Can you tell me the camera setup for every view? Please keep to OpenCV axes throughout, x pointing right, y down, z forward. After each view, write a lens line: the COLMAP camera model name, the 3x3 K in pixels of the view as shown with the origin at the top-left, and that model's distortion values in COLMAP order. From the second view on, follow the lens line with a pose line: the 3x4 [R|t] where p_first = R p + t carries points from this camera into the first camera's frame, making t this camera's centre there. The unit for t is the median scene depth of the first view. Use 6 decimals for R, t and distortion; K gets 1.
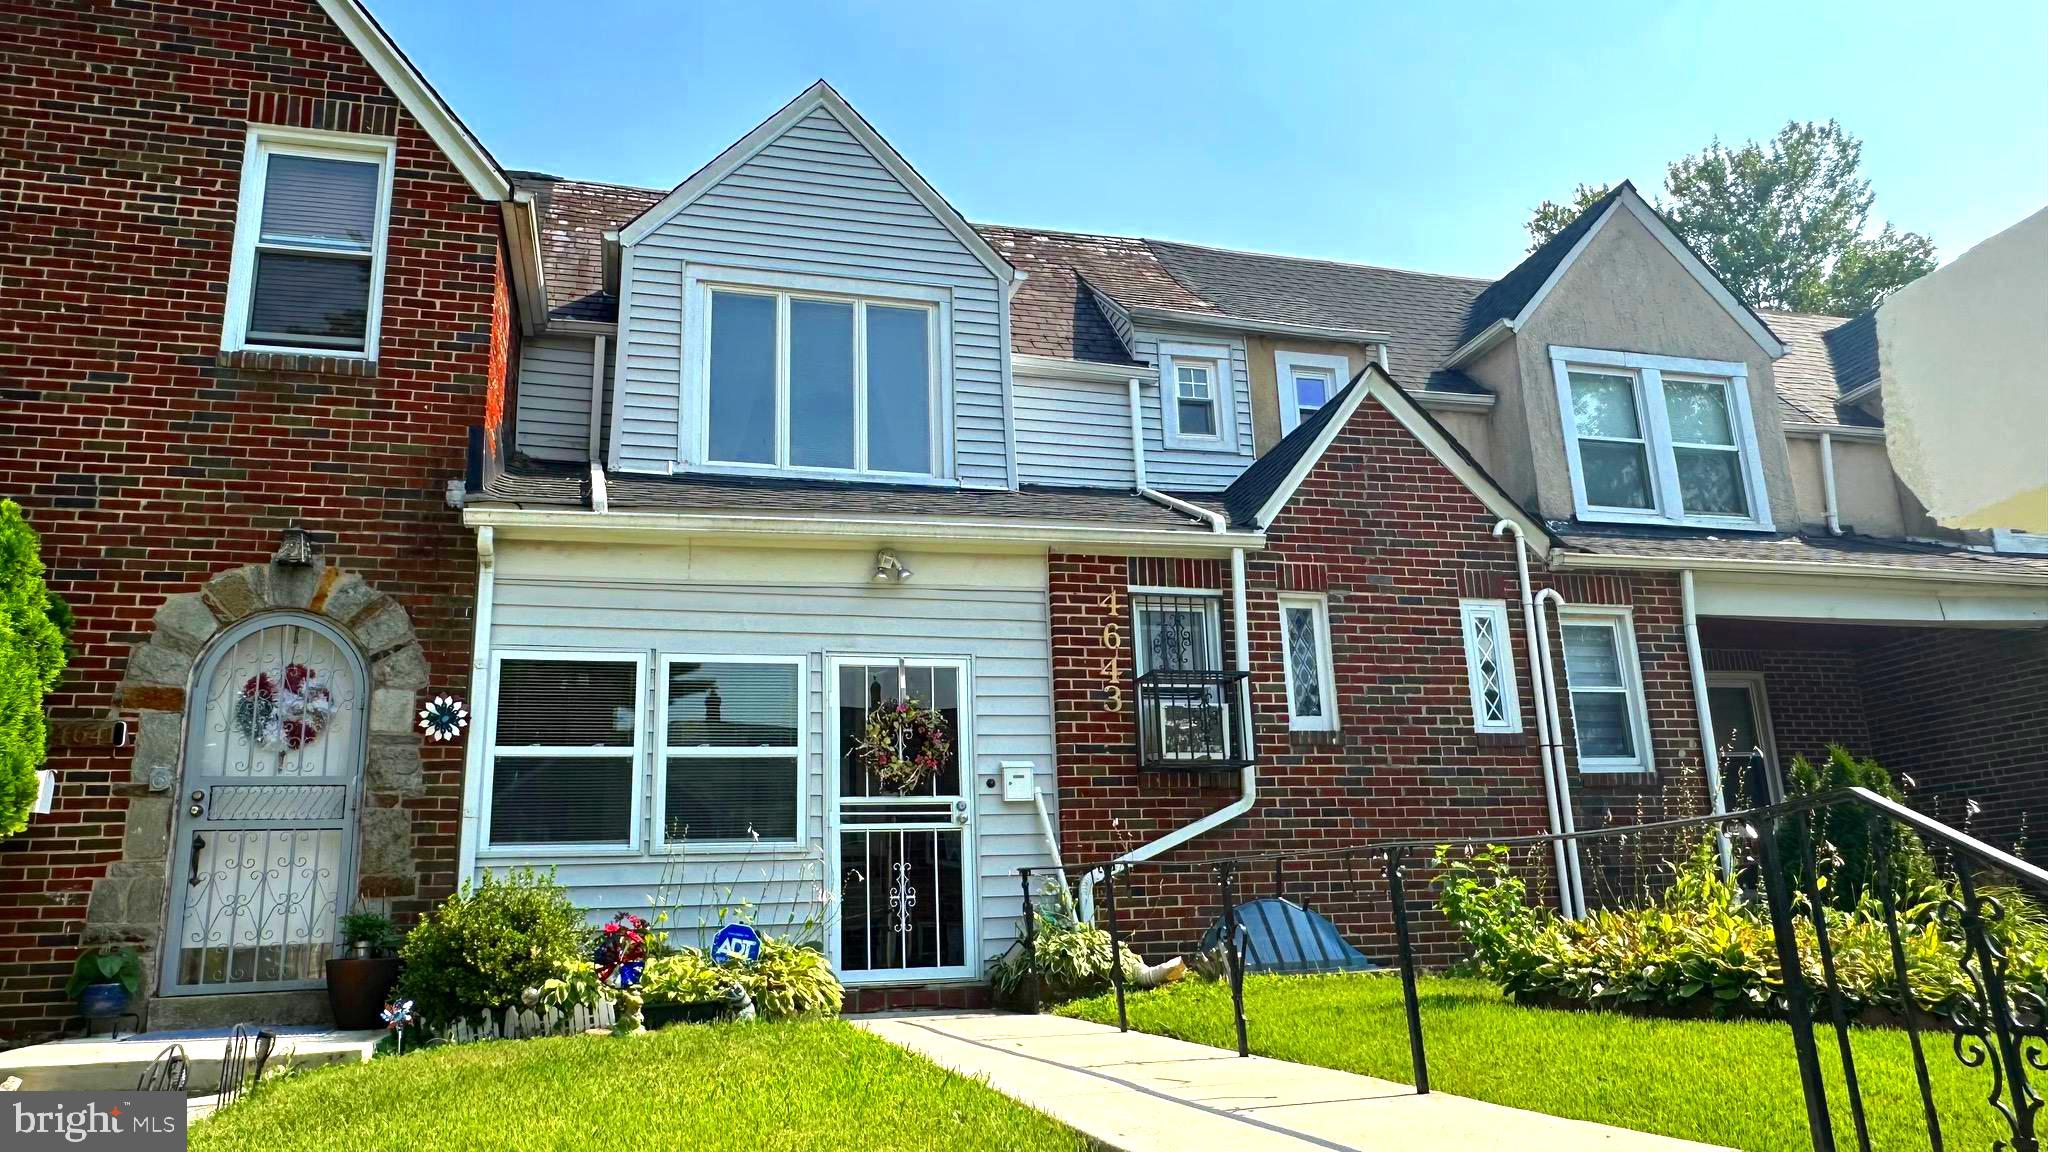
lens RADIAL K [[1359.7, 0, 1023.3], [0, 1359.7, 574.1], [0, 0, 1]] dist [0.000203, -0.002735]
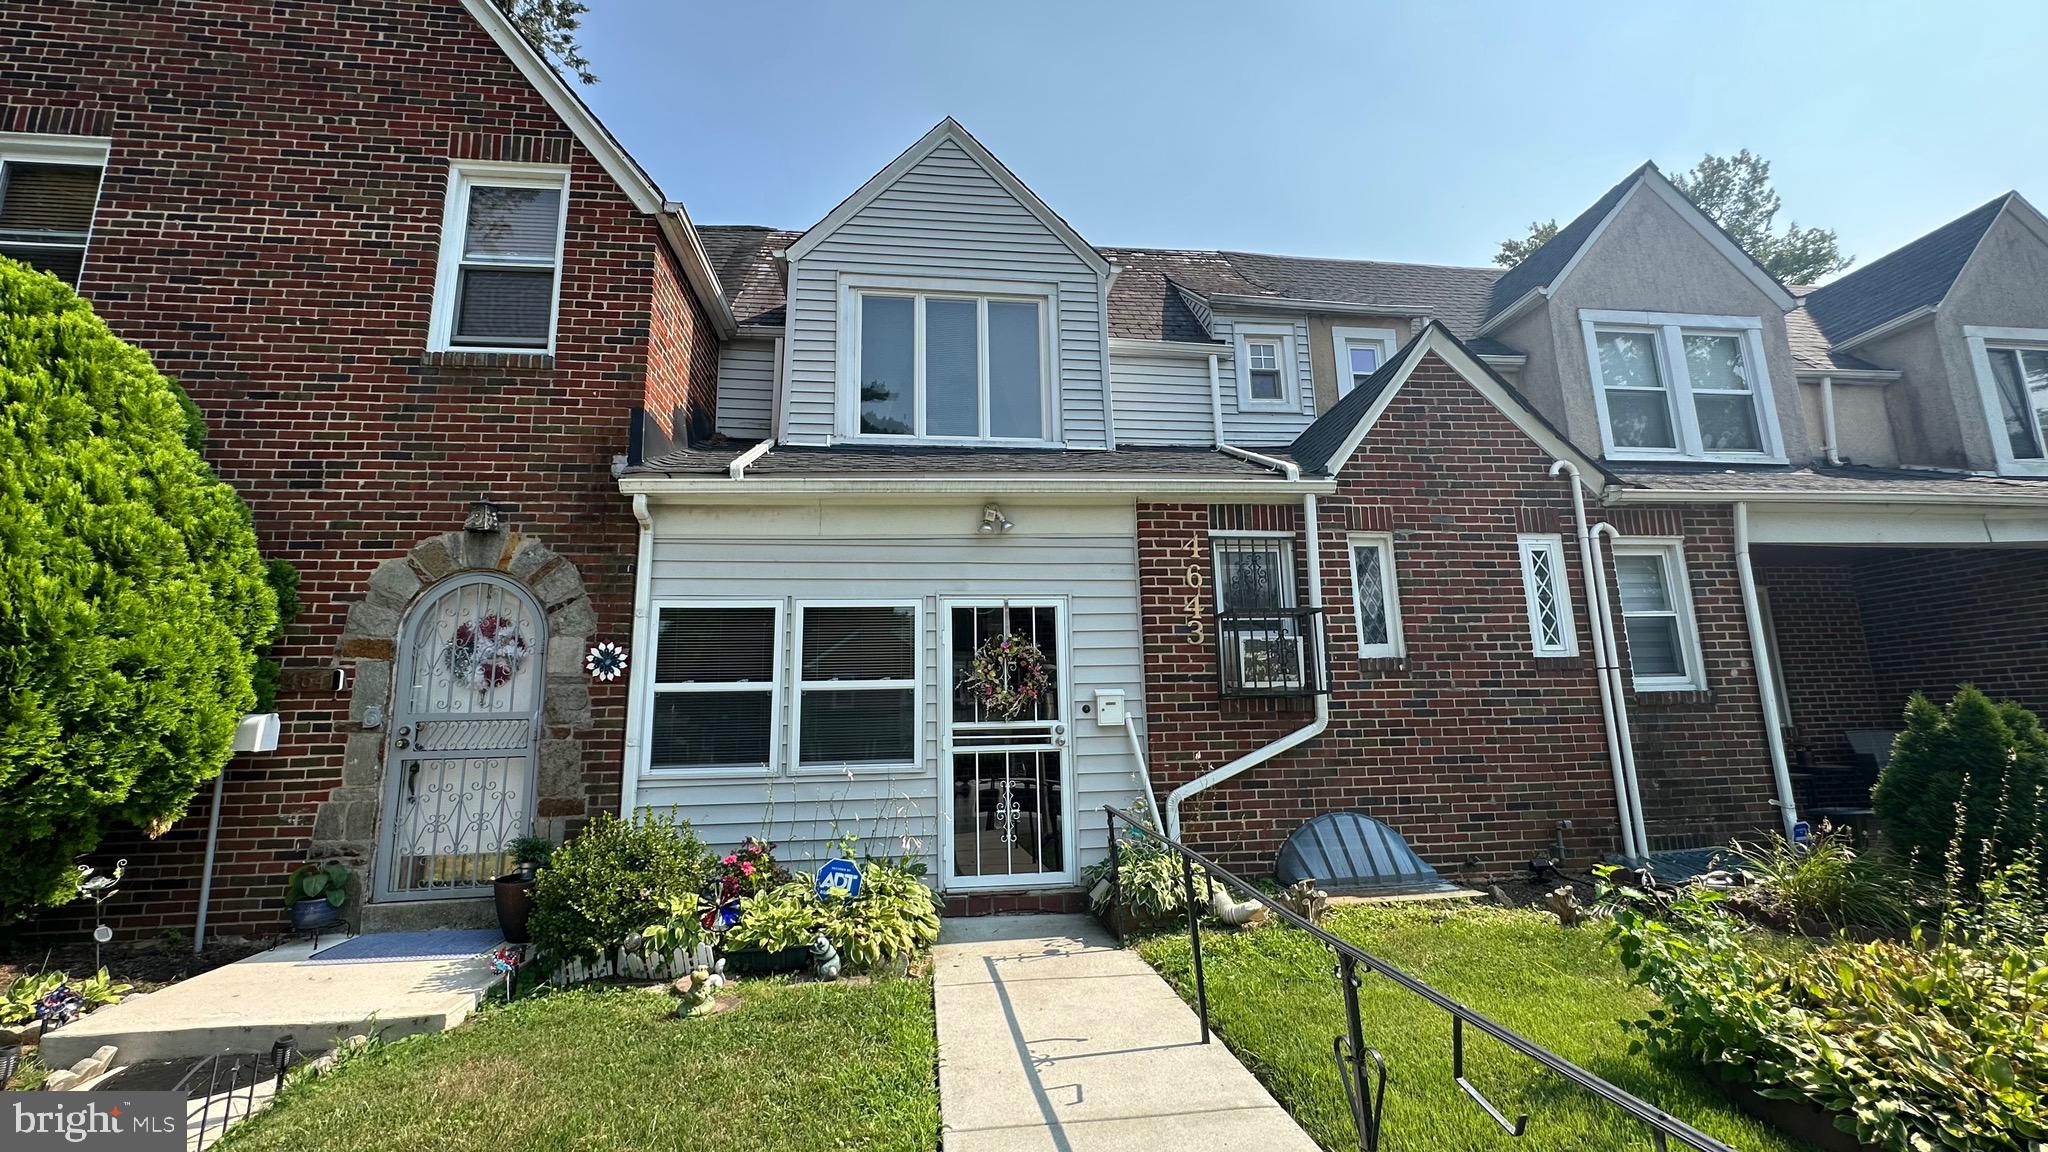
lens RADIAL K [[822.0, 0, 1024.5], [0, 822.0, 571.0], [0, 0, 1]] dist [-0.003550, 0.001241]
pose [[0.989088, -0.013937, -0.146664, 0.027814], [0.024844, 0.997037, 0.072797, -0.012012], [0.145215, -0.075646, 0.986504, 0.332340]]
